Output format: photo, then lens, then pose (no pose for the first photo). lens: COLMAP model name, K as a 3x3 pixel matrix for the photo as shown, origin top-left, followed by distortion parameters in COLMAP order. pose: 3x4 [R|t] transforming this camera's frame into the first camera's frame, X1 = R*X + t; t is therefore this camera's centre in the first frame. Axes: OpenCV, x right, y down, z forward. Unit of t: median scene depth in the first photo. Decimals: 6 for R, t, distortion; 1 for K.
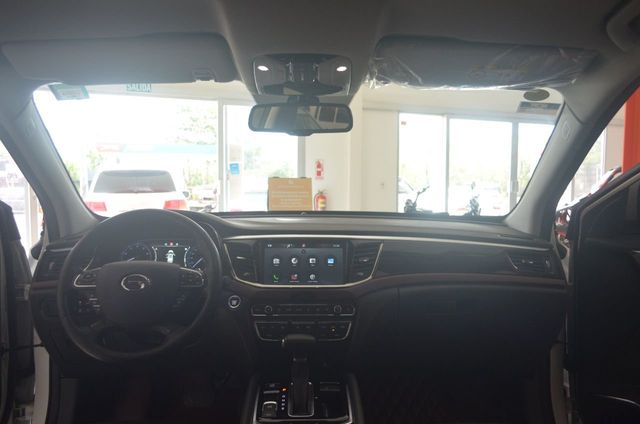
lens RADIAL K [[474.0, 0, 322.8], [0, 474.0, 214.6], [0, 0, 1]] dist [-0.022102, 0.001084]
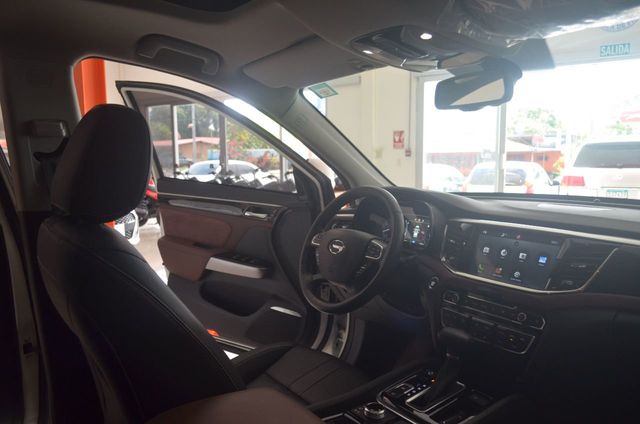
lens RADIAL K [[474.0, 0, 320.4], [0, 474.0, 211.4], [0, 0, 1]] dist [-0.022102, 0.001084]
pose [[0.553393, 0.084208, -0.828652, 0.466685], [-0.043381, 0.996440, 0.072287, -0.026353], [0.831790, -0.004056, 0.555076, 0.234632]]
